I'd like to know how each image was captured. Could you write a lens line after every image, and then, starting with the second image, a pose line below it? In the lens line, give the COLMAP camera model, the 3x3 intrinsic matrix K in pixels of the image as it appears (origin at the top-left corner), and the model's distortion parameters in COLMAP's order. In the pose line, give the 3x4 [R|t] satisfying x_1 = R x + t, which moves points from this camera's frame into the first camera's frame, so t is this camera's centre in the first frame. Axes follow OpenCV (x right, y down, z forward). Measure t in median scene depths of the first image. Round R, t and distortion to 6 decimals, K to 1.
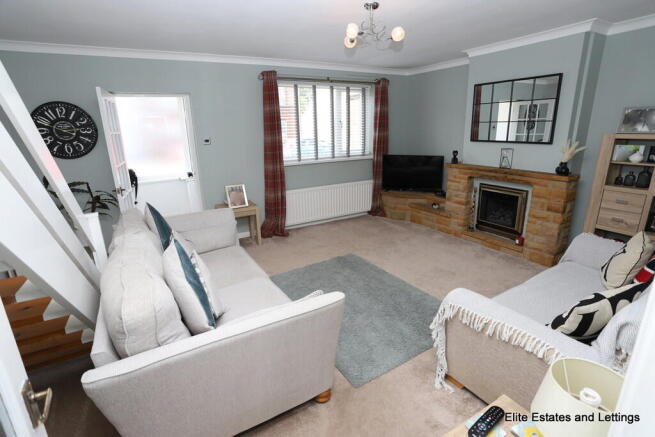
lens RADIAL K [[319.1, 0, 329.0], [0, 319.1, 215.5], [0, 0, 1]] dist [-0.027604, 0.007503]
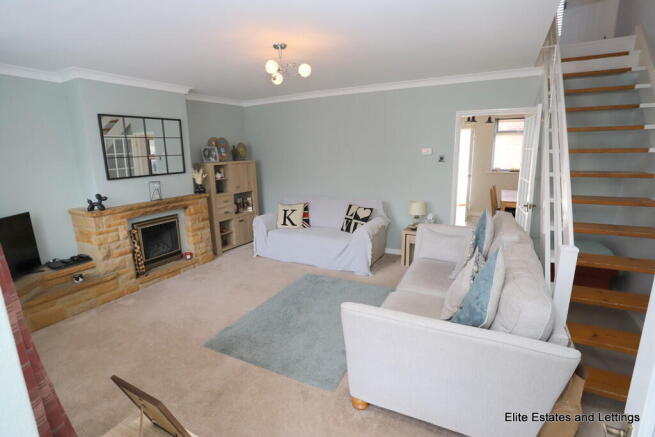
lens RADIAL K [[319.1, 0, 326.1], [0, 319.1, 217.8], [0, 0, 1]] dist [-0.027604, 0.007503]
pose [[-0.531460, -0.145528, 0.834489, -0.610574], [0.260248, 0.909436, 0.324341, -0.287967], [-0.806115, 0.389548, -0.445455, 1.033761]]
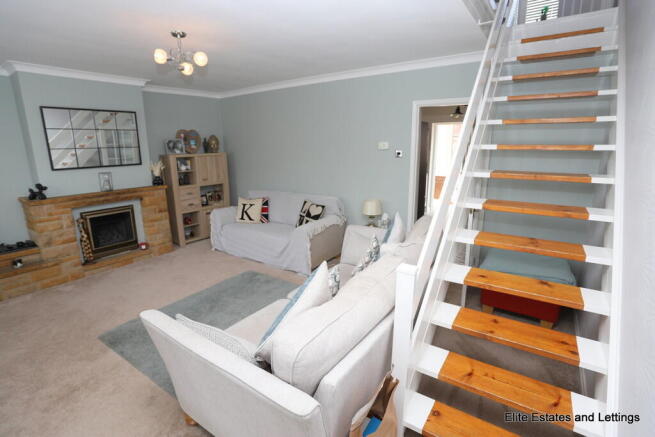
lens RADIAL K [[319.1, 0, 323.6], [0, 319.1, 217.1], [0, 0, 1]] dist [-0.027604, 0.007503]
pose [[-0.422638, -0.179877, 0.888269, -0.707508], [0.263805, 0.913250, 0.310455, -0.205666], [-0.867055, 0.365540, -0.338521, 0.758366]]
